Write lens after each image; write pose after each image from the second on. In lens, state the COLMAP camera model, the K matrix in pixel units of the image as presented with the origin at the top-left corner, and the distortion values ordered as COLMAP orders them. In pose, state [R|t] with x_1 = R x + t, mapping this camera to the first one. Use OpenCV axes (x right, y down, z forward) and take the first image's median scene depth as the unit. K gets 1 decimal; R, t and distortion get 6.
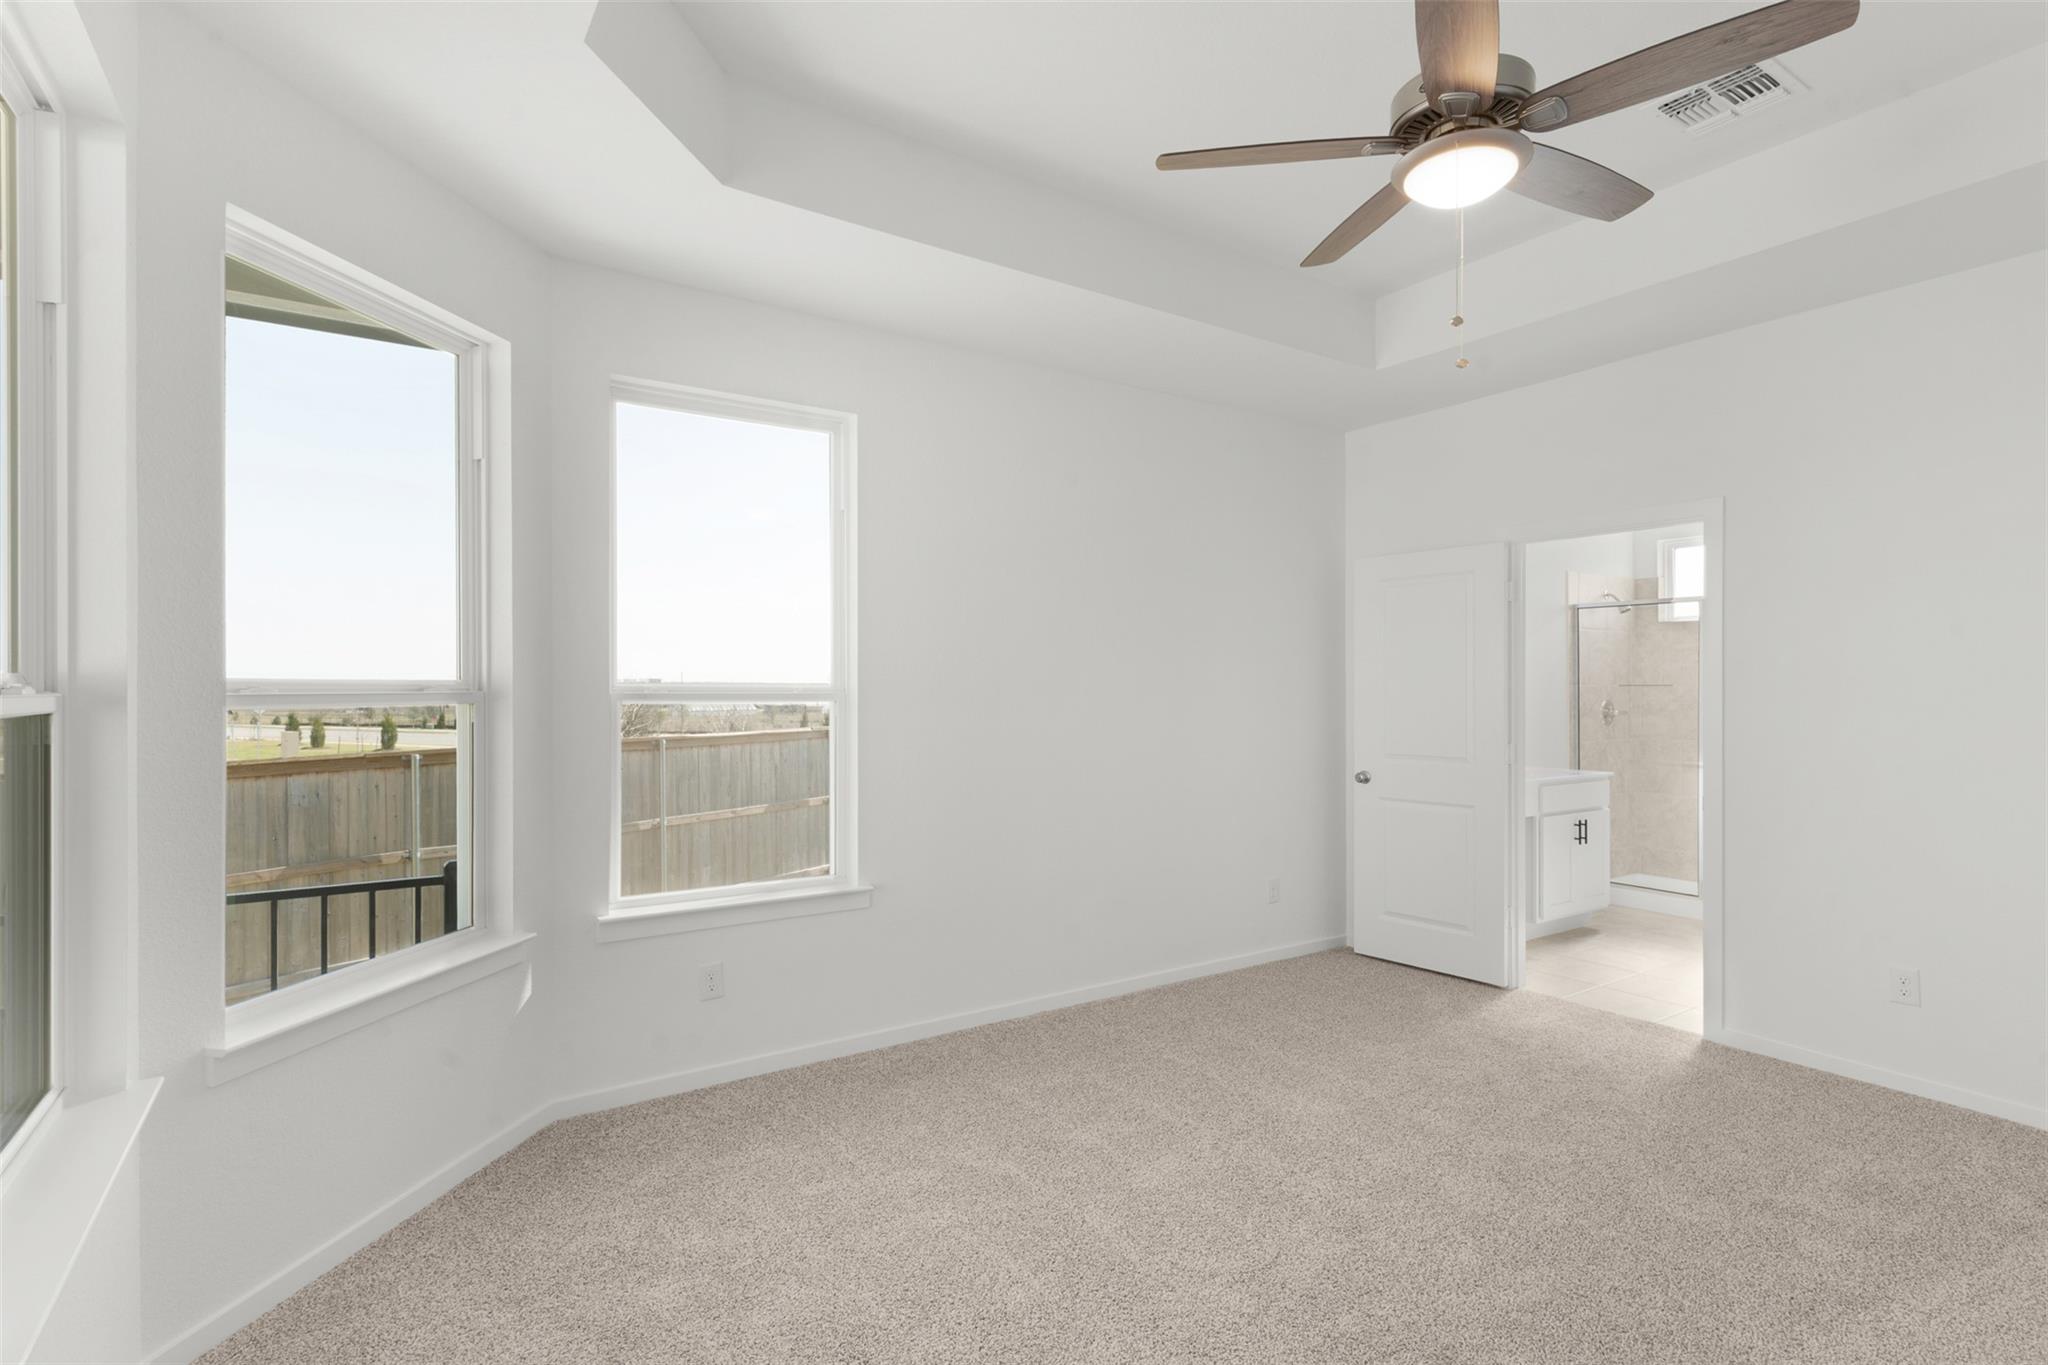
lens RADIAL K [[988.9, 0, 1013.0], [0, 988.9, 689.0], [0, 0, 1]] dist [0.002059, 0.000475]
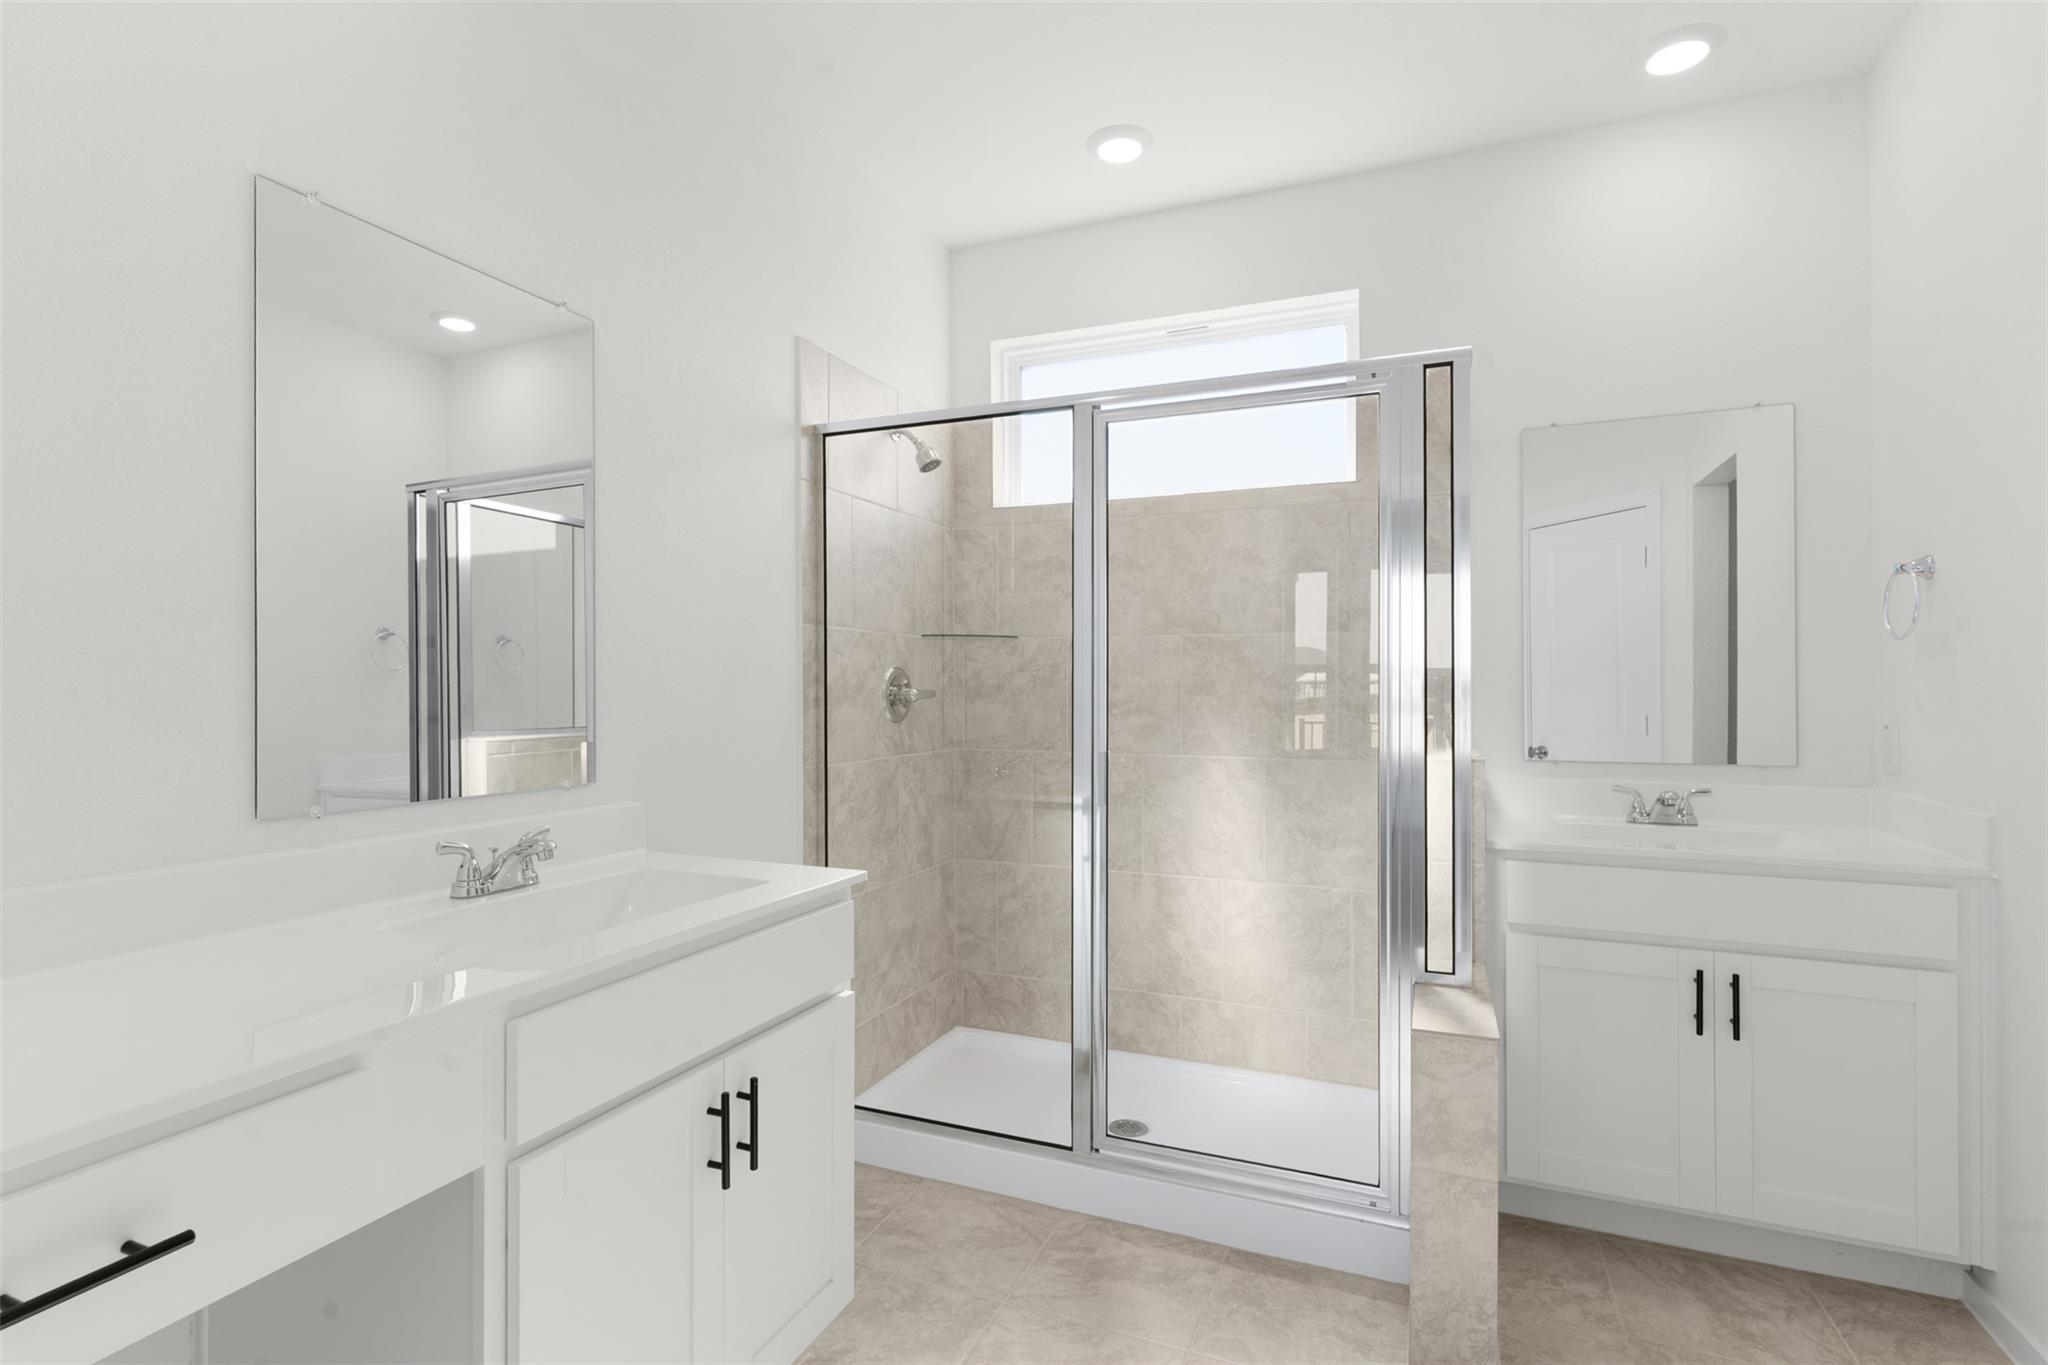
lens RADIAL K [[988.9, 0, 1013.0], [0, 988.9, 689.0], [0, 0, 1]] dist [0.002059, 0.000475]
pose [[0.831331, 0.000692, 0.555777, 0.417168], [0.001891, 0.999990, -0.004074, 0.024608], [-0.555775, 0.004438, 0.831321, 0.631844]]
